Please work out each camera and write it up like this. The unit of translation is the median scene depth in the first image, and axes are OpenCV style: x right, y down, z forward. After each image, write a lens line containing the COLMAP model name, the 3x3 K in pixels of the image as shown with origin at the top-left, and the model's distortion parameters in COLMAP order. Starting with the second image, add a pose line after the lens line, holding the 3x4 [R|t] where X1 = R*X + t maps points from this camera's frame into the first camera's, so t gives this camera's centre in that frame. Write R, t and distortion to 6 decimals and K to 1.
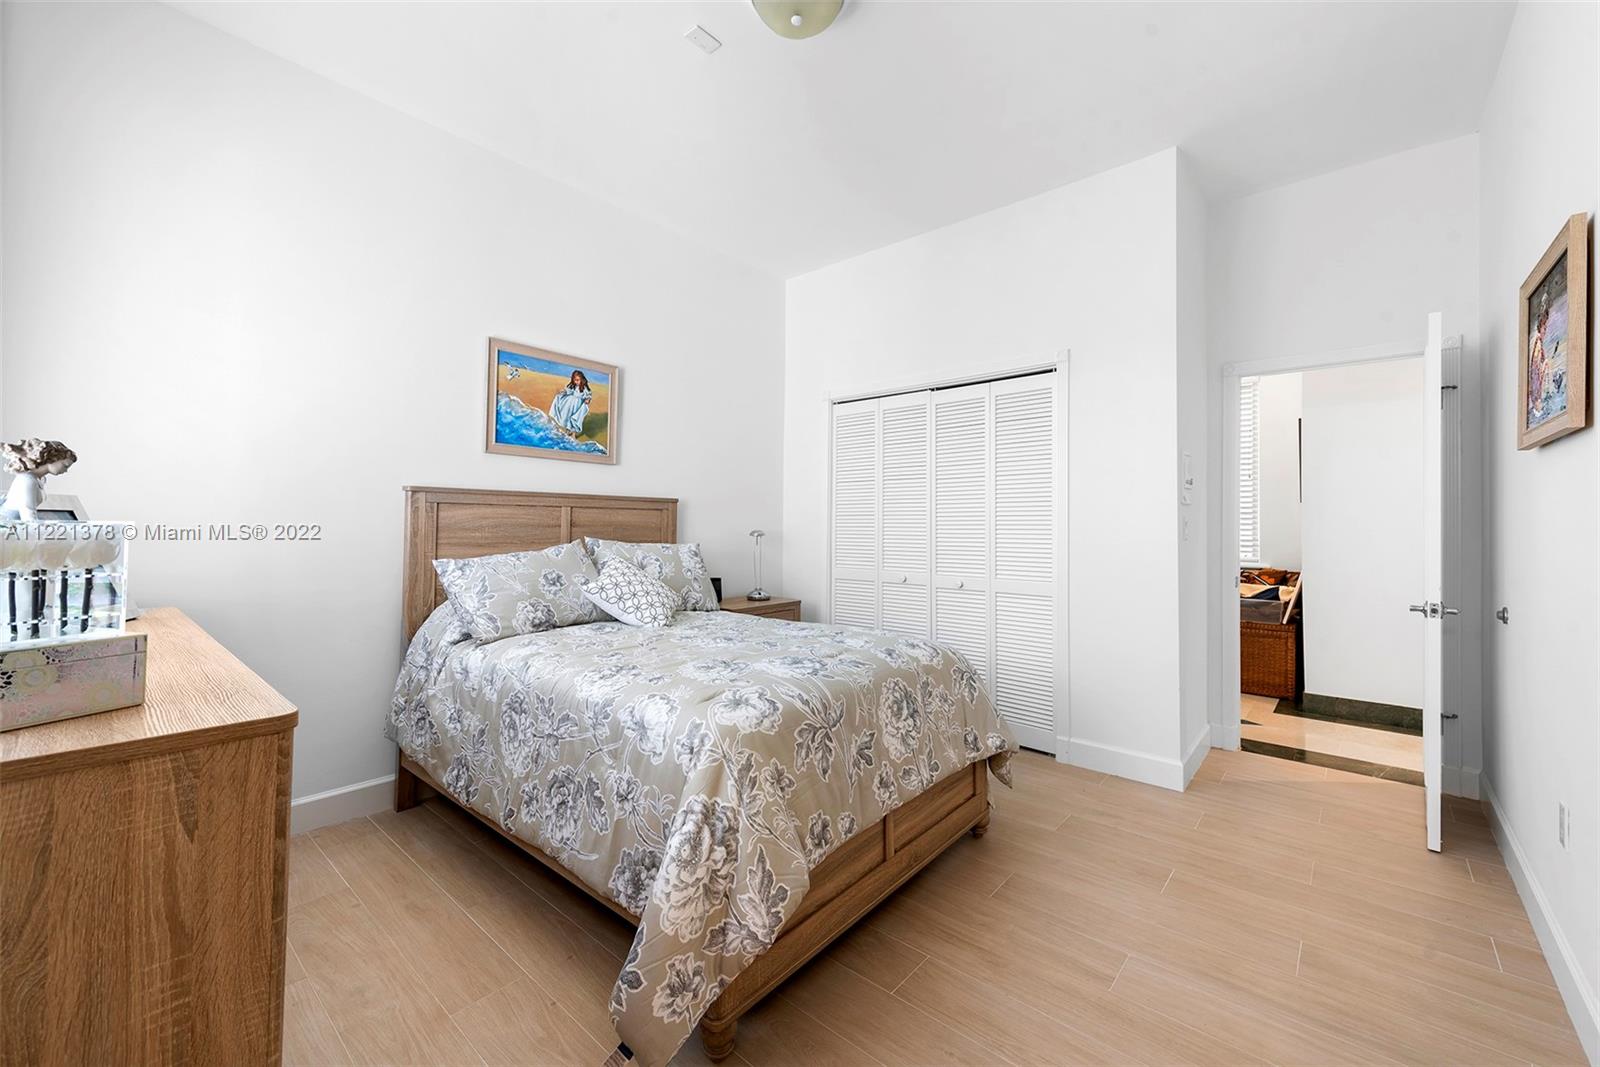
lens RADIAL K [[633.8, 0, 805.9], [0, 633.8, 511.8], [0, 0, 1]] dist [0.011538, -0.000148]
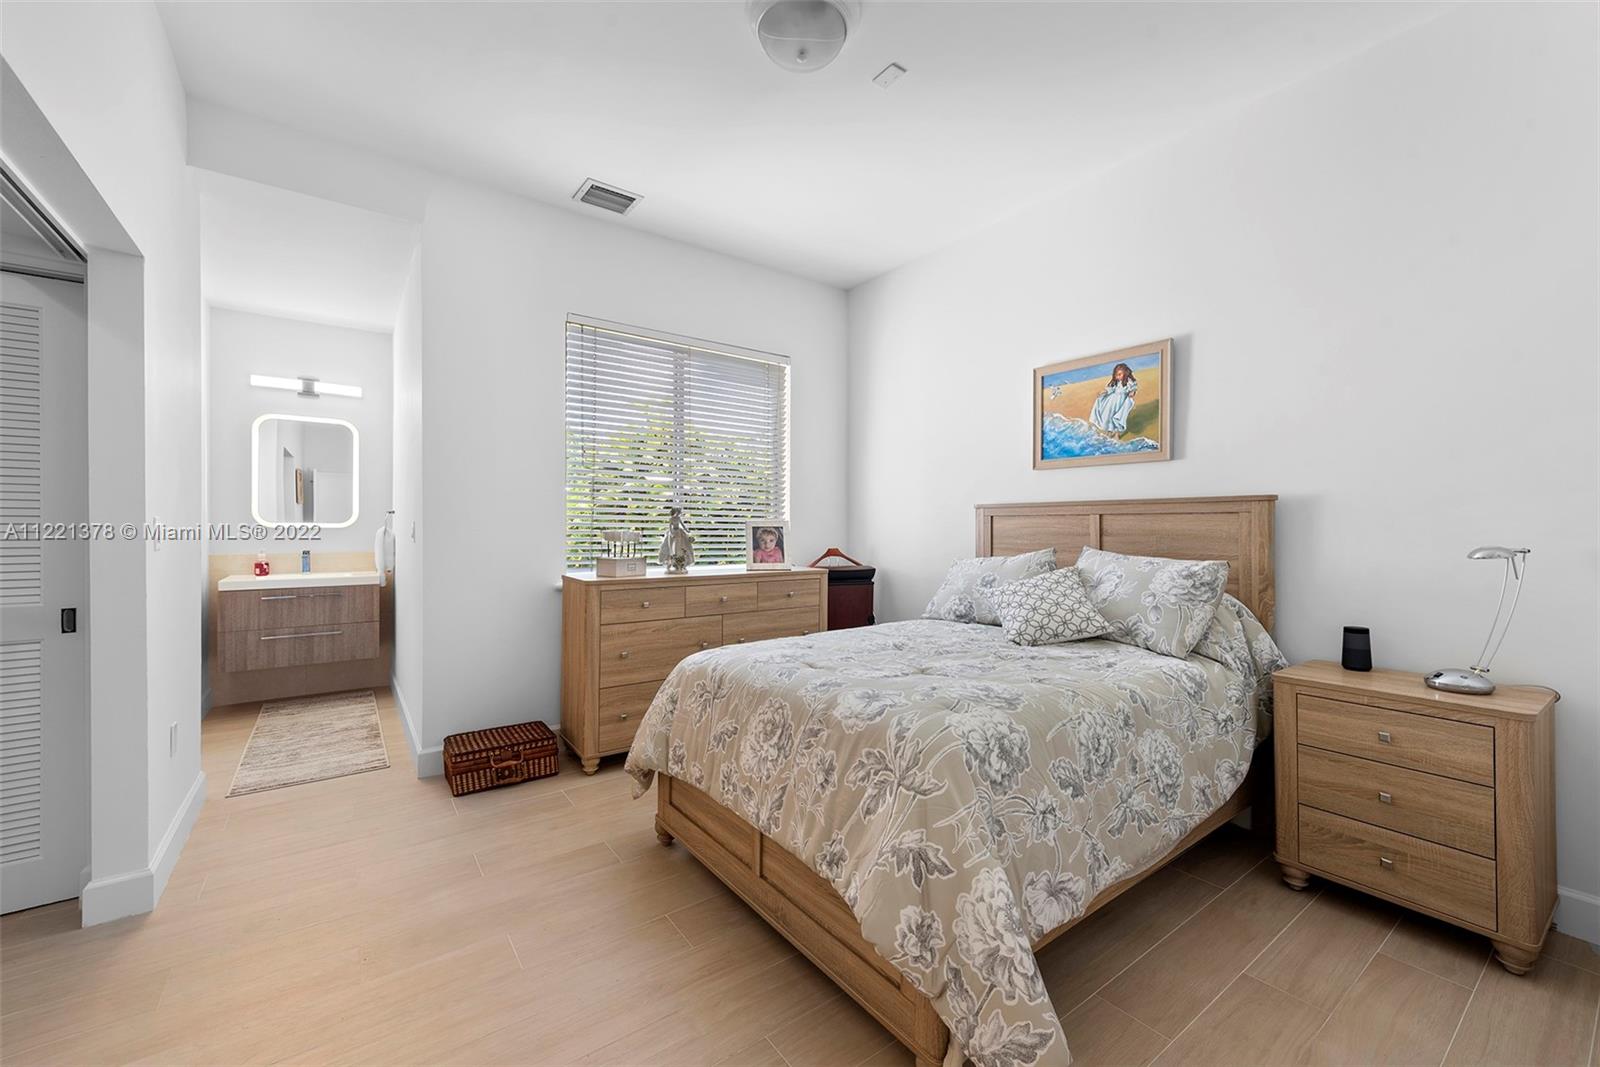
lens RADIAL K [[633.8, 0, 803.1], [0, 633.8, 524.8], [0, 0, 1]] dist [0.011538, -0.000148]
pose [[-0.228464, -0.012719, -0.973469, 0.684600], [0.014156, 0.999766, -0.016385, 0.017522], [0.973449, -0.017524, -0.228230, 0.832798]]
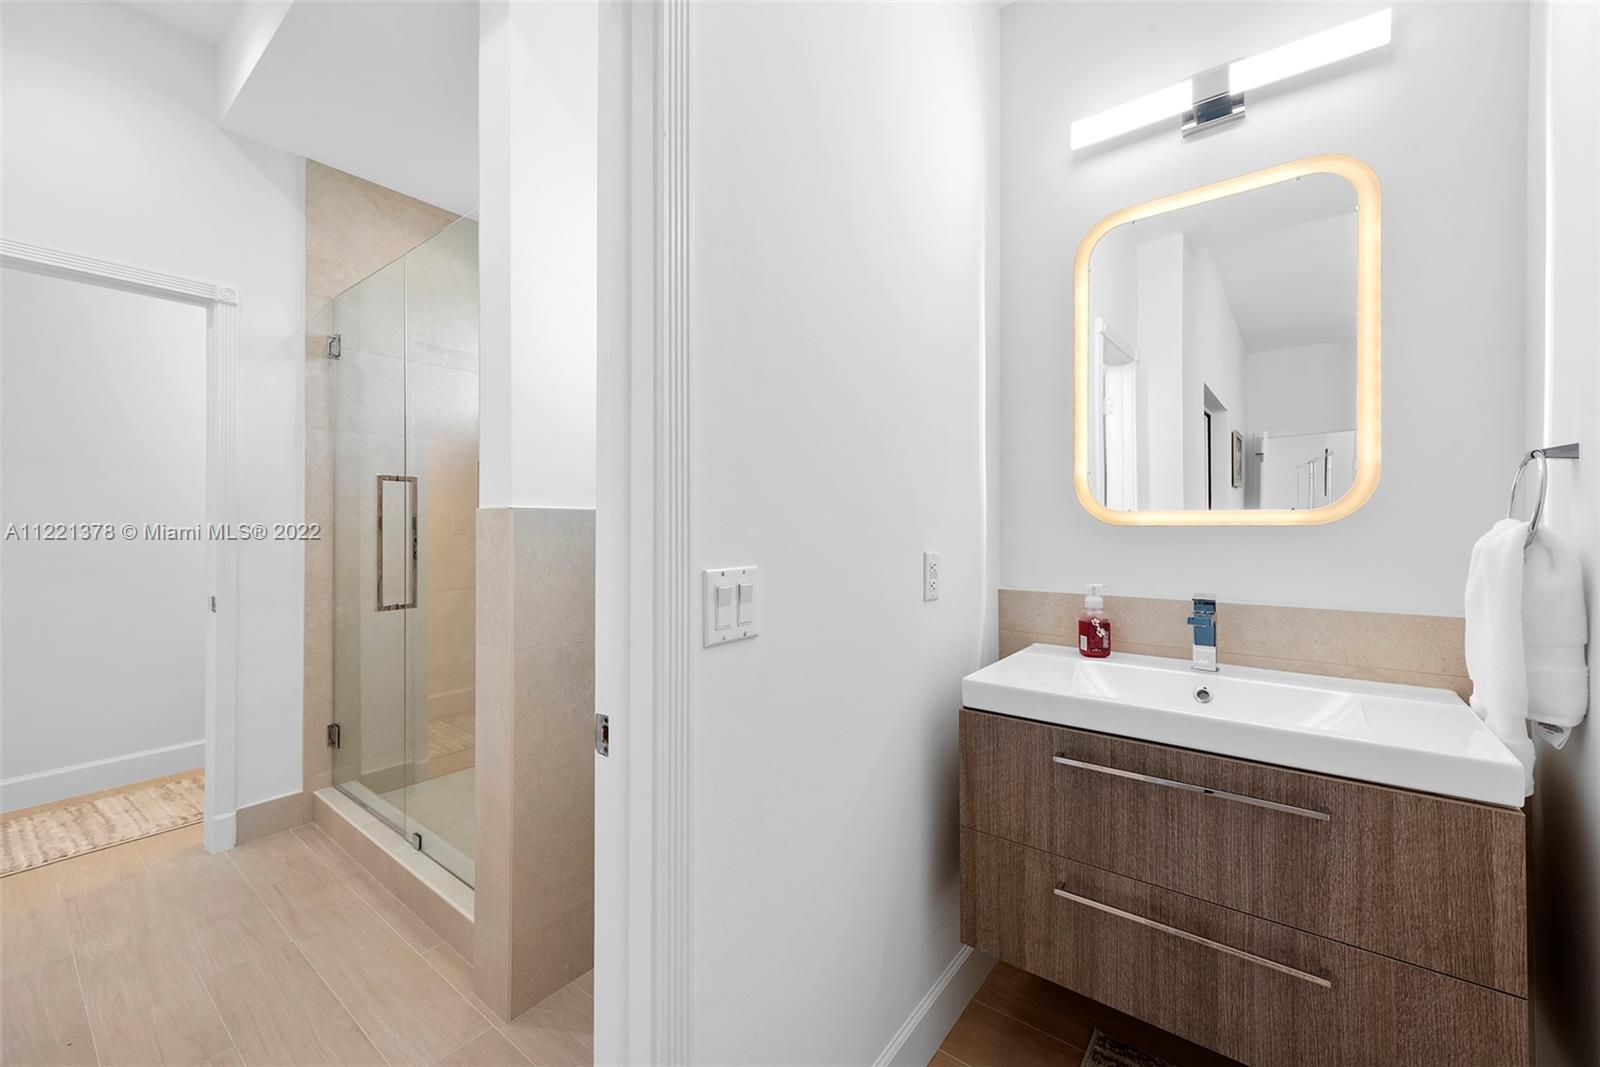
lens RADIAL K [[633.8, 0, 805.6], [0, 633.8, 523.6], [0, 0, 1]] dist [0.011538, -0.000148]
pose [[-0.998455, -0.005361, -0.055304, 0.383946], [-0.004330, 0.999815, -0.018752, 0.008654], [0.055394, -0.018484, -0.998293, 0.480564]]
